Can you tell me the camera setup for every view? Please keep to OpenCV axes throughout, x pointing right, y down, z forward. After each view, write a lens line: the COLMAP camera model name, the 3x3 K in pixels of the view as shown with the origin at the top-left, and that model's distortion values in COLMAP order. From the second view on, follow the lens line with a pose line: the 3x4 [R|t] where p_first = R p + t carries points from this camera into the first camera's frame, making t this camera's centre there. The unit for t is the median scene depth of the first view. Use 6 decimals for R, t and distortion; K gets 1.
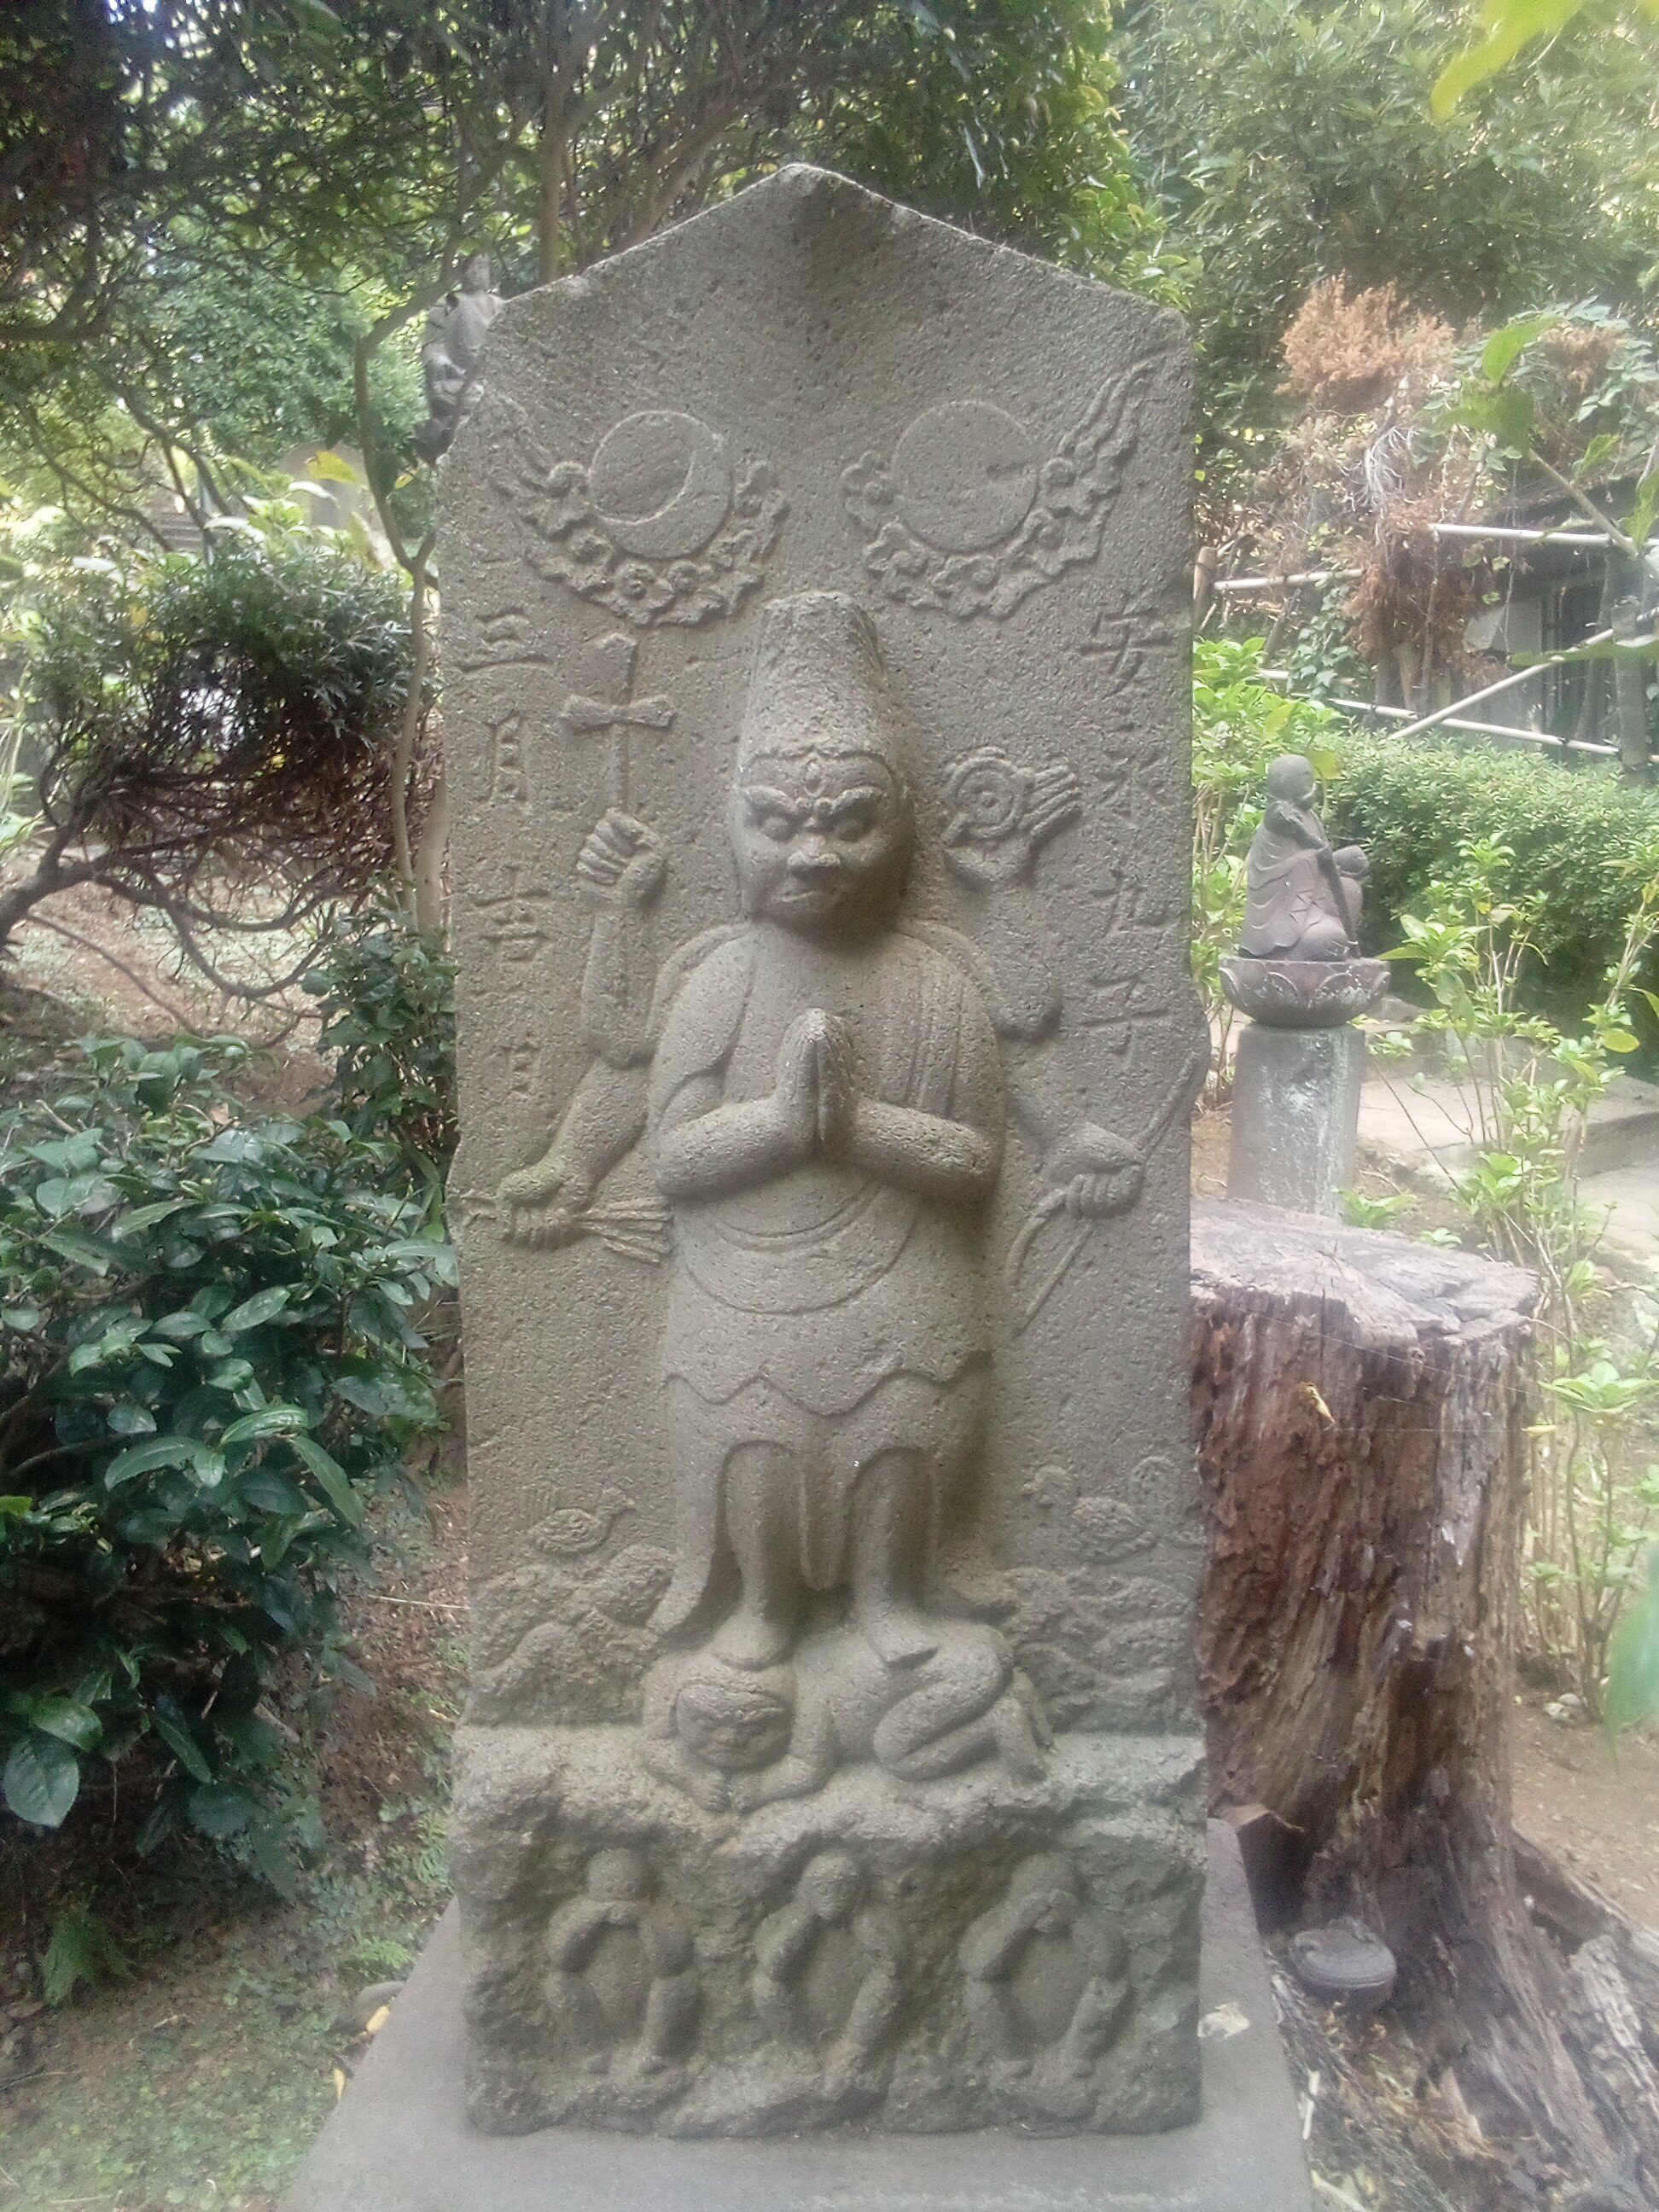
lens RADIAL K [[1806.5, 0, 836.8], [0, 1806.5, 1107.0], [0, 0, 1]] dist [0.056697, -0.084050]
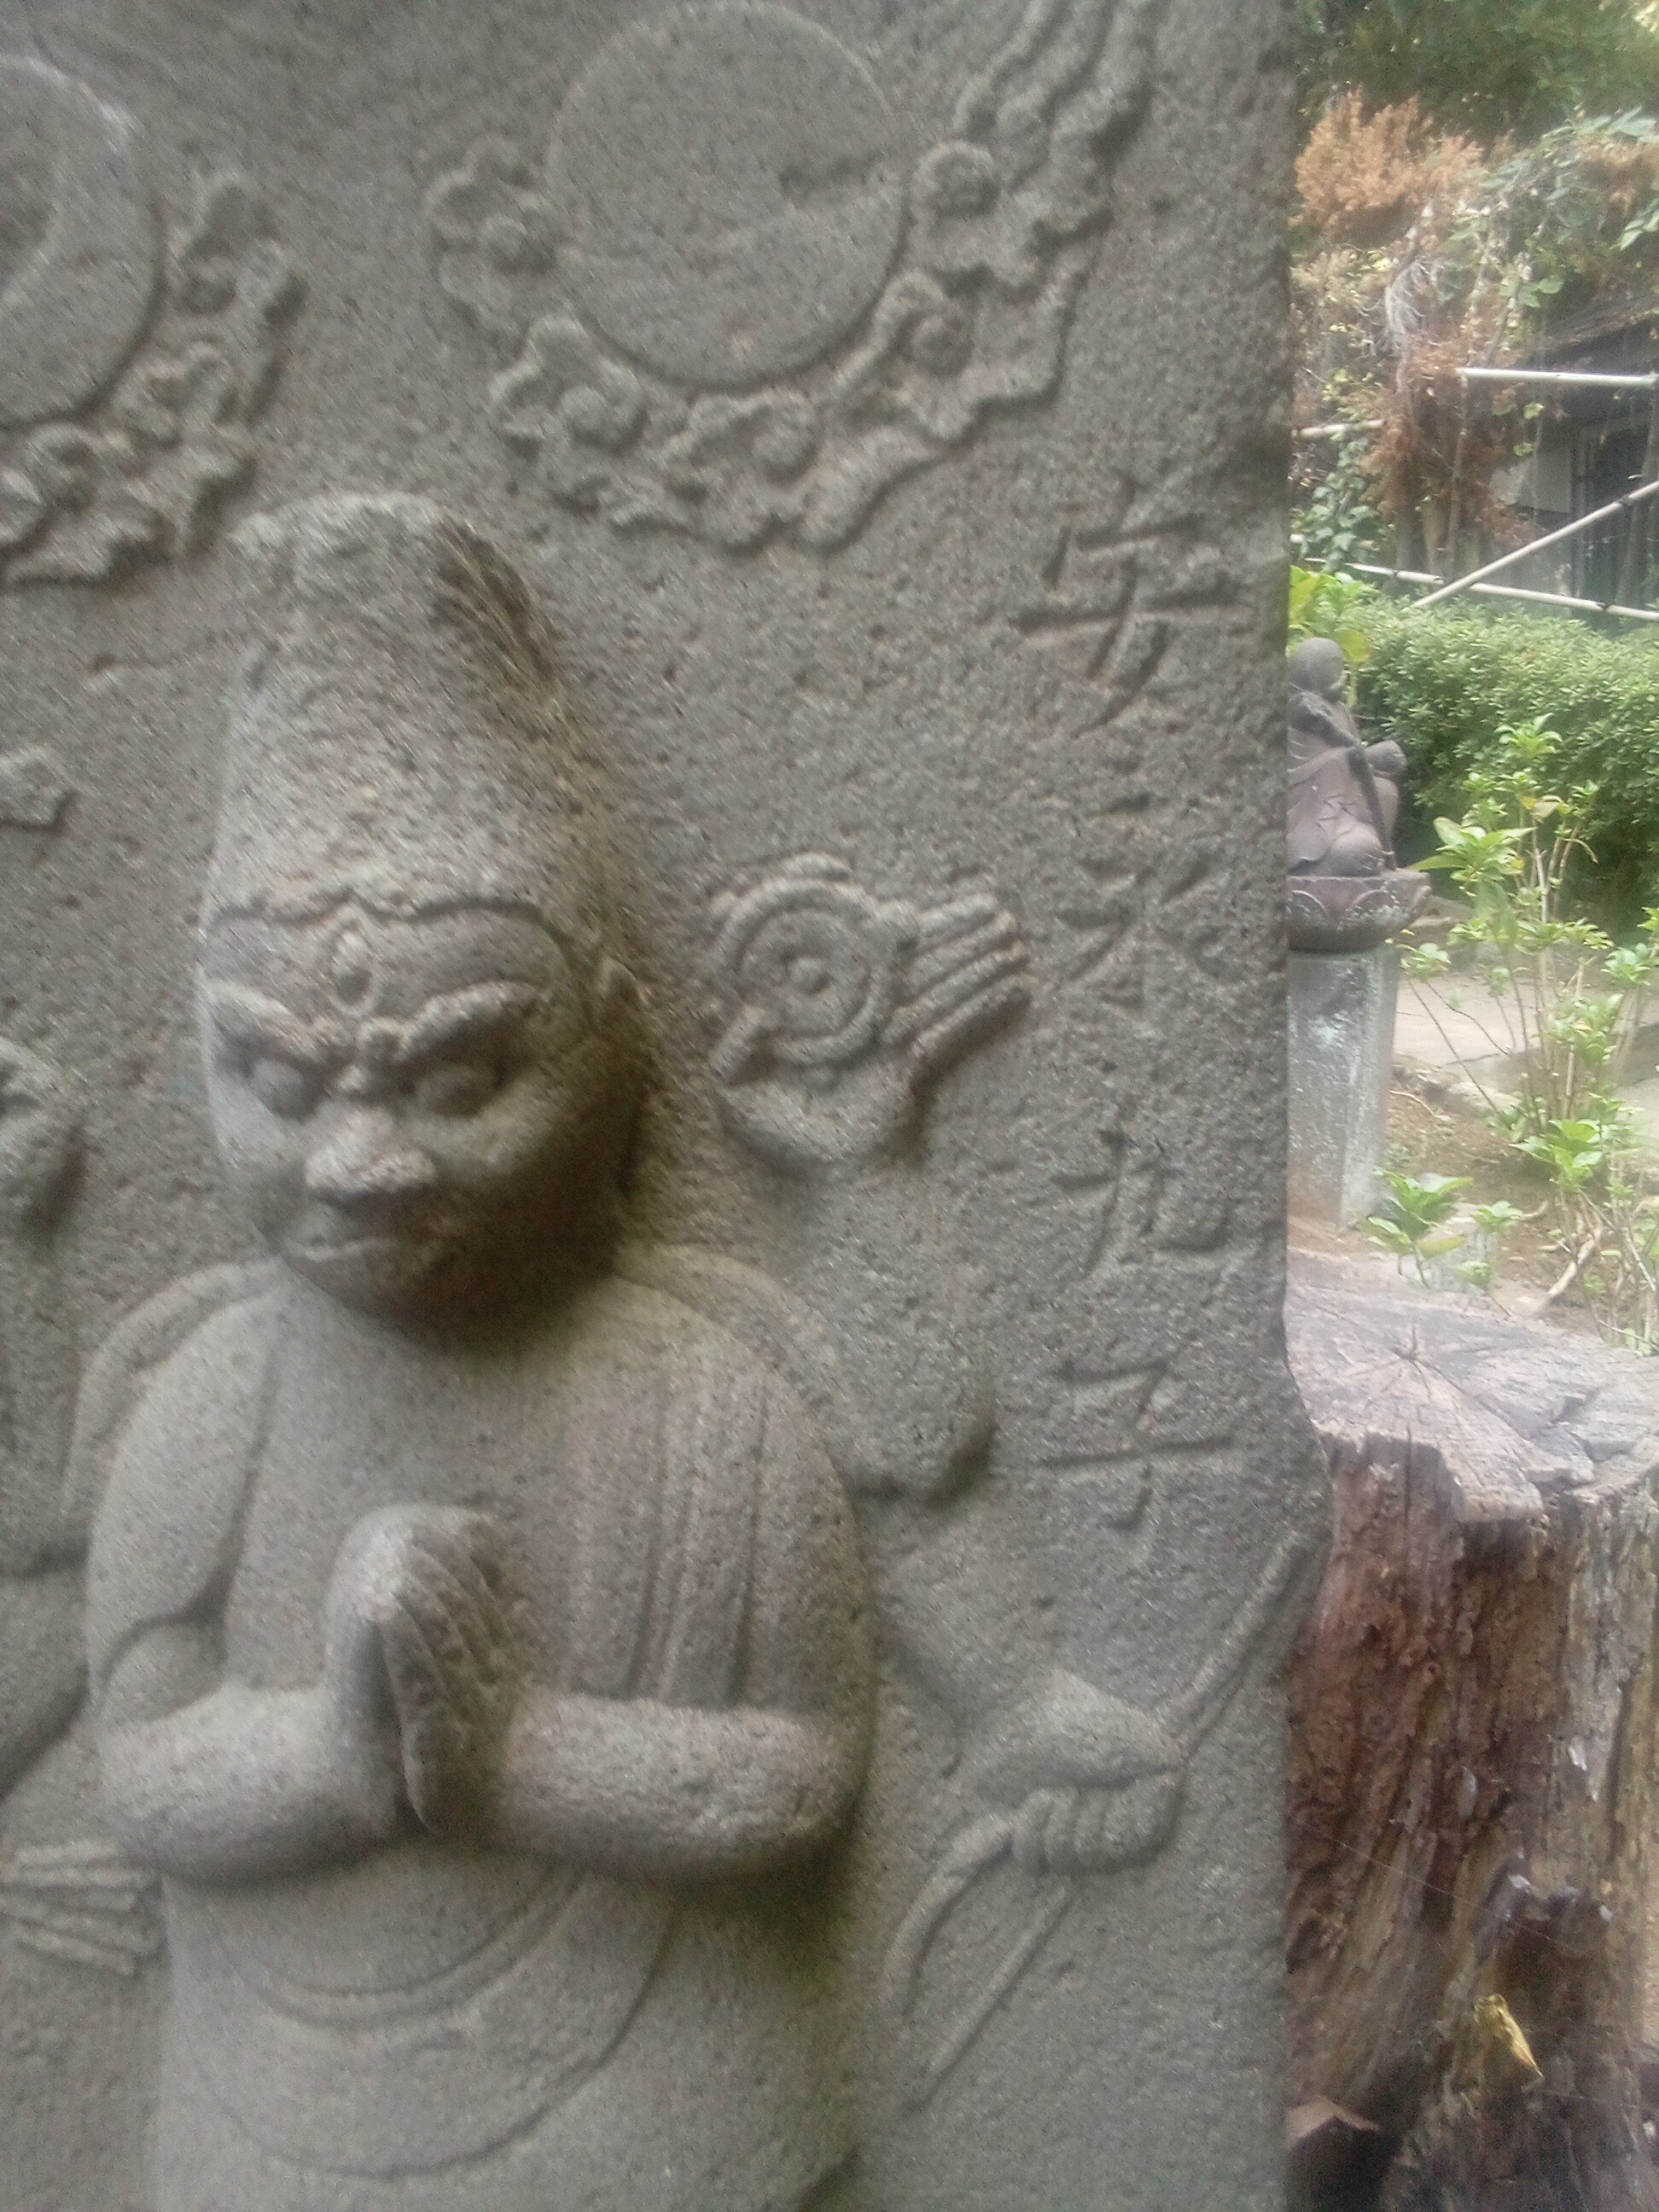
lens RADIAL K [[1806.5, 0, 825.5], [0, 1806.5, 1111.3], [0, 0, 1]] dist [0.056697, -0.084050]
pose [[0.999724, -0.021355, -0.009813, 0.087416], [0.021975, 0.997435, 0.068127, -0.161612], [0.008333, -0.068324, 0.997628, 0.549950]]
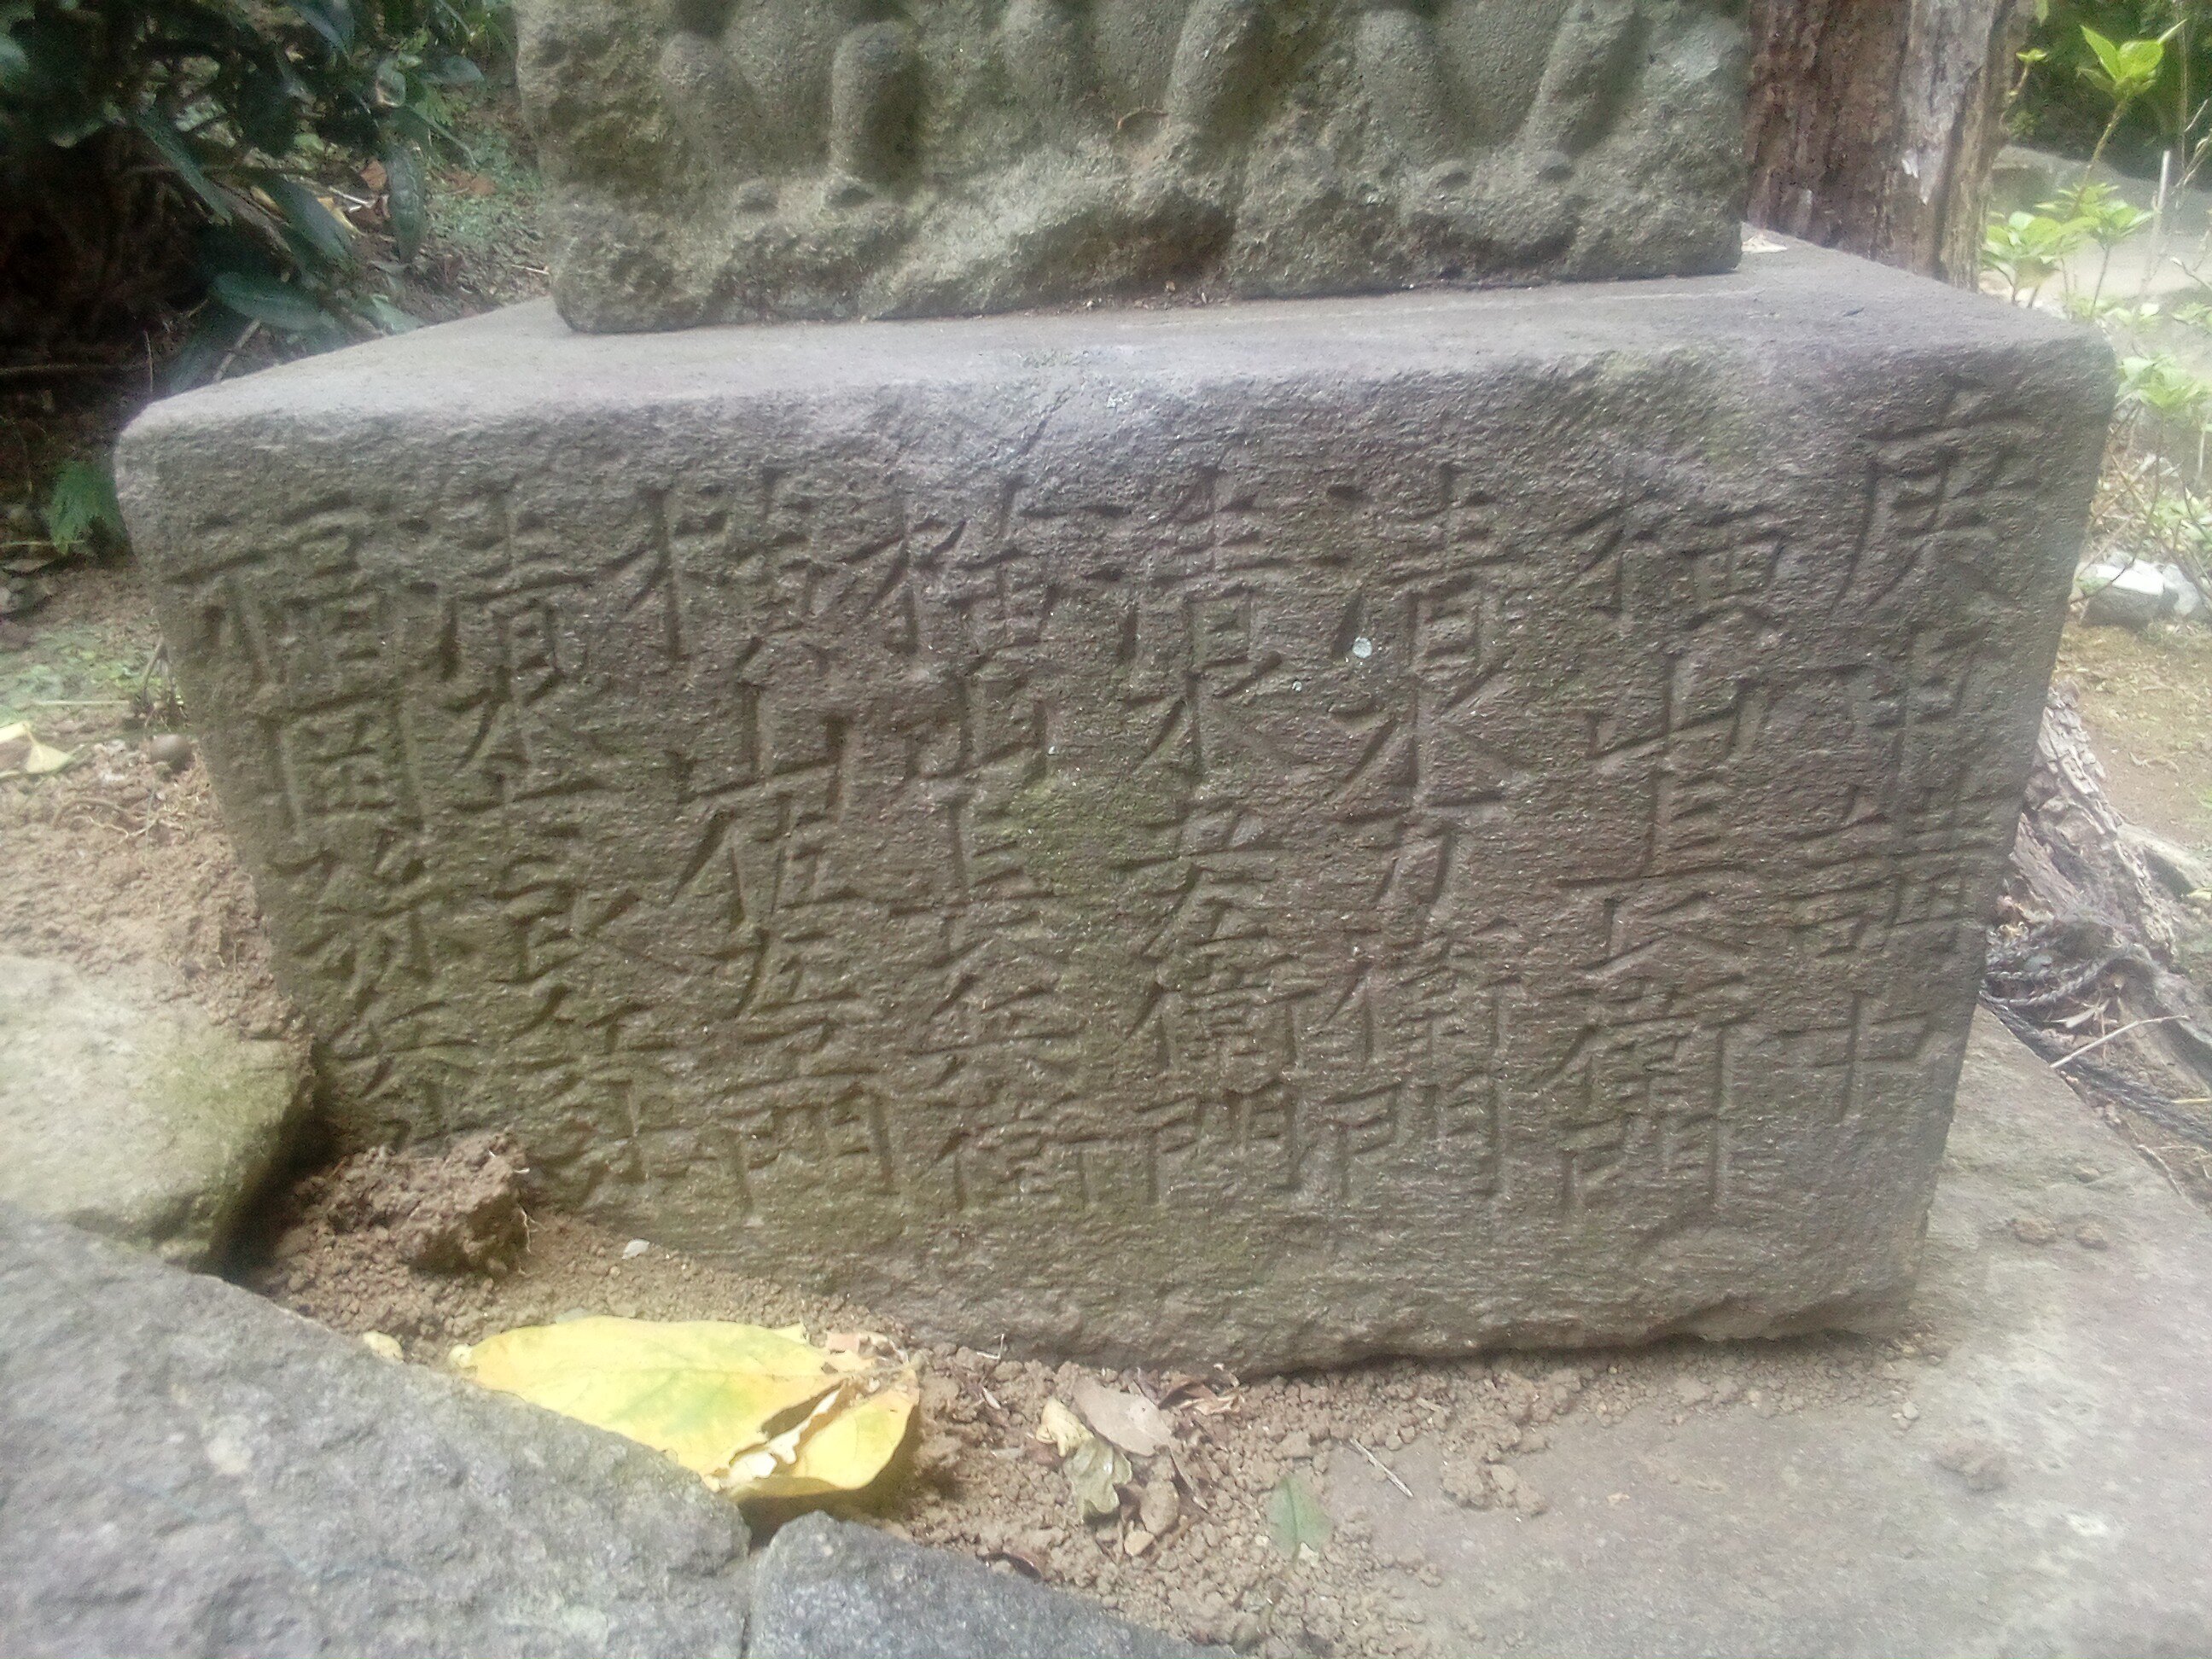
lens RADIAL K [[1806.5, 0, 1100.8], [0, 1806.5, 829.9], [0, 0, 1]] dist [0.056697, -0.084050]
pose [[0.999001, -0.043357, -0.010844, -0.019330], [0.044692, 0.967636, 0.248360, 0.588338], [-0.000275, -0.248596, 0.968607, 0.361406]]
